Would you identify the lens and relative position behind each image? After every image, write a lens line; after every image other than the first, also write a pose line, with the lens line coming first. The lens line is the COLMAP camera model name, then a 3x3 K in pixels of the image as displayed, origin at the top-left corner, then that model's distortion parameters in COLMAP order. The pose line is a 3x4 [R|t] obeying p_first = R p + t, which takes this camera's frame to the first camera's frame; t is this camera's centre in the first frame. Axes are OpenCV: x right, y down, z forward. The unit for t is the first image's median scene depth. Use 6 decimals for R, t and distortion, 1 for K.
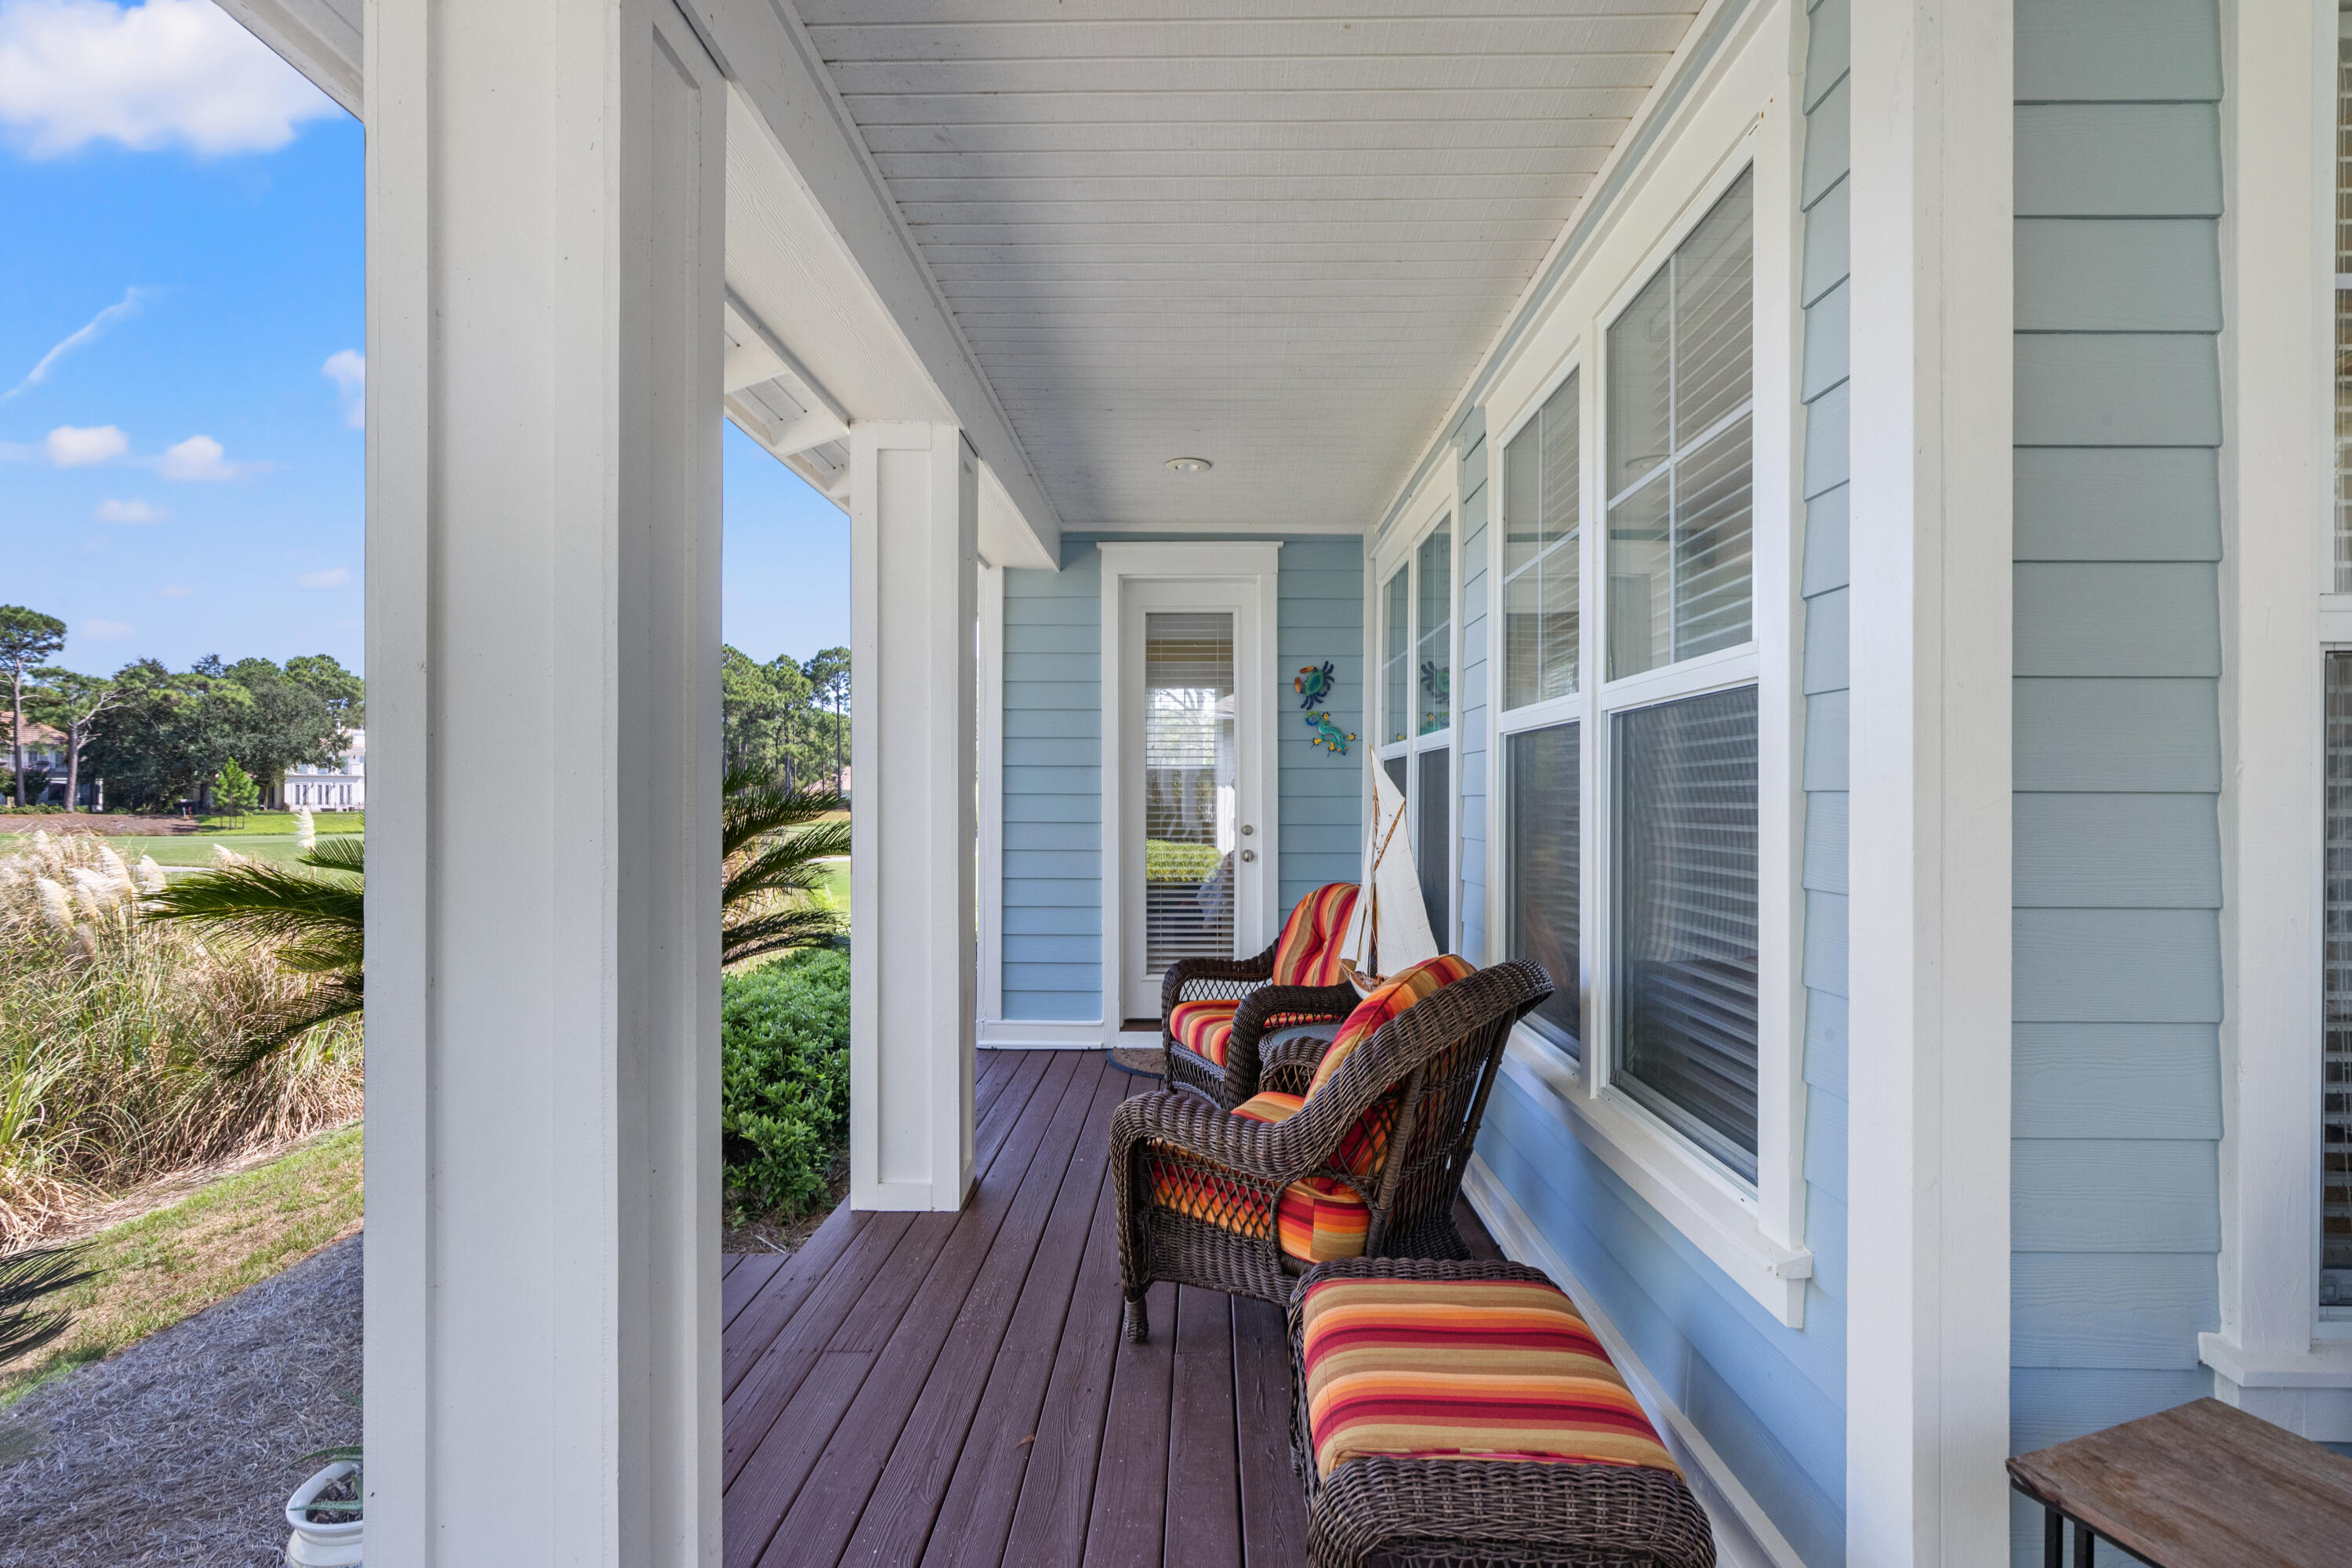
lens RADIAL K [[1077.3, 0, 1183.2], [0, 1077.3, 788.7], [0, 0, 1]] dist [0.000649, -0.000111]
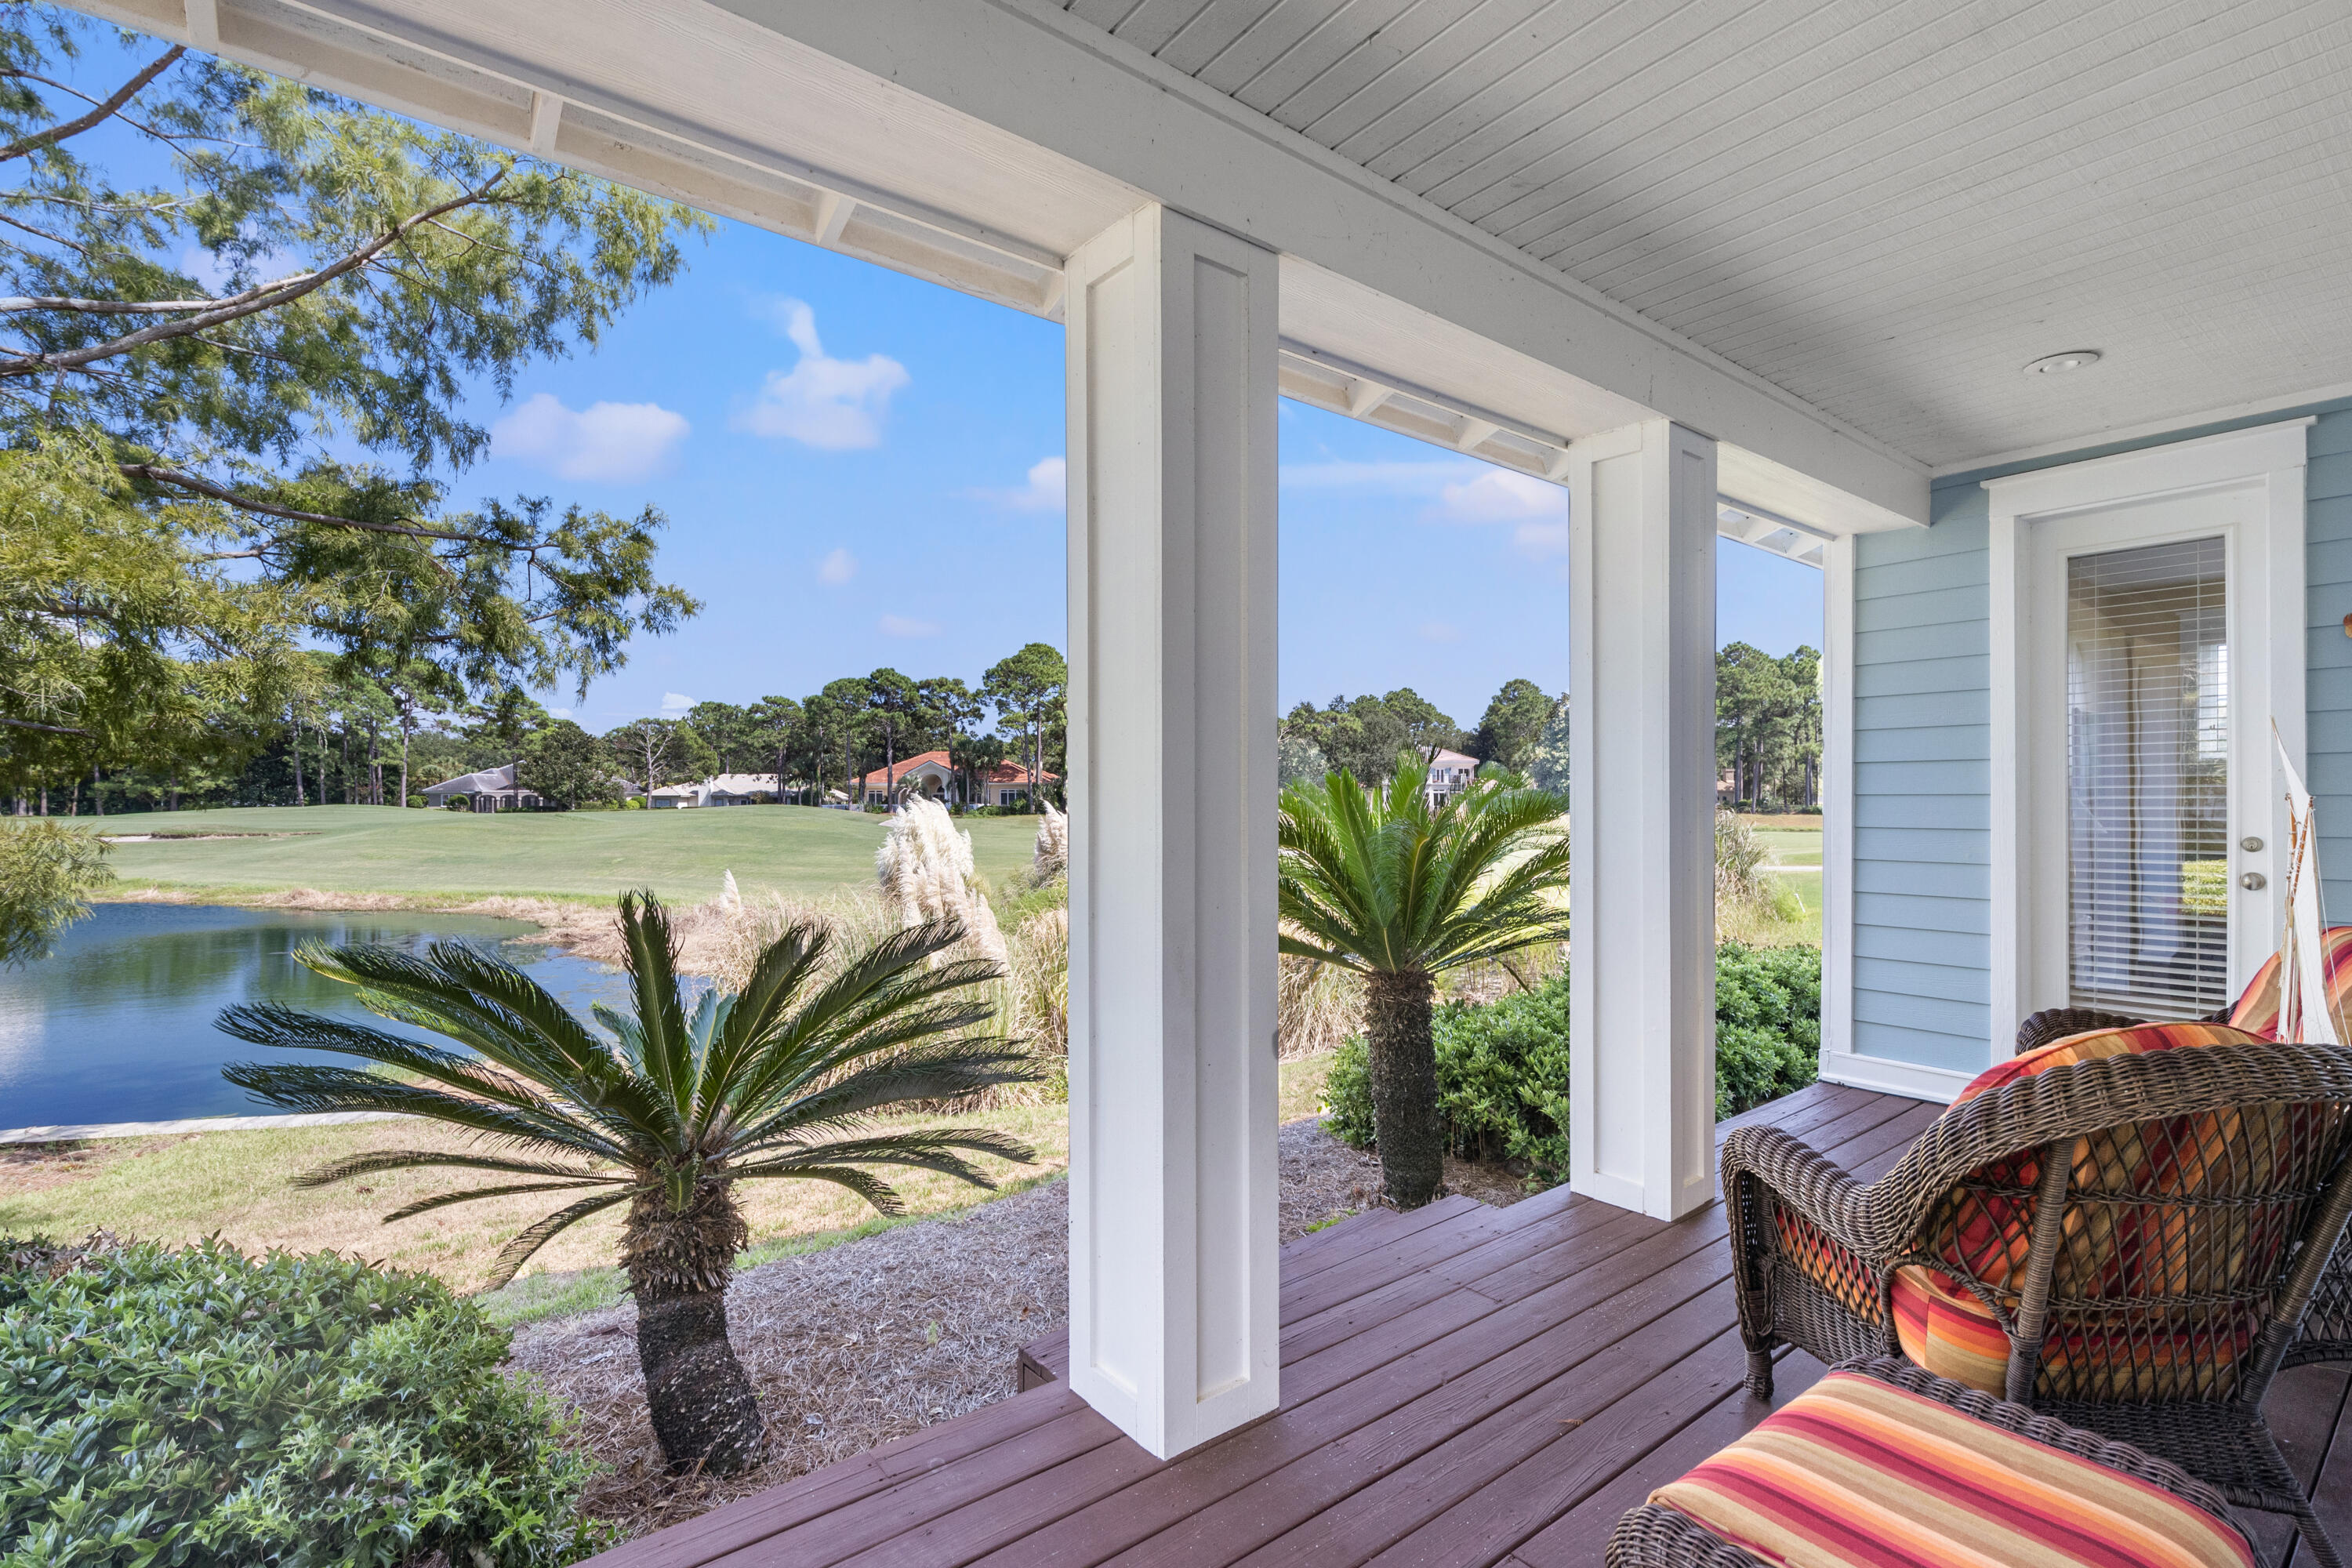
lens RADIAL K [[1077.3, 0, 1176.0], [0, 1077.3, 794.3], [0, 0, 1]] dist [0.000649, -0.000111]
pose [[0.629333, -0.008575, -0.777088, 0.165255], [0.010088, 0.999945, -0.002863, 0.001152], [0.777070, -0.006038, 0.629385, 0.023776]]
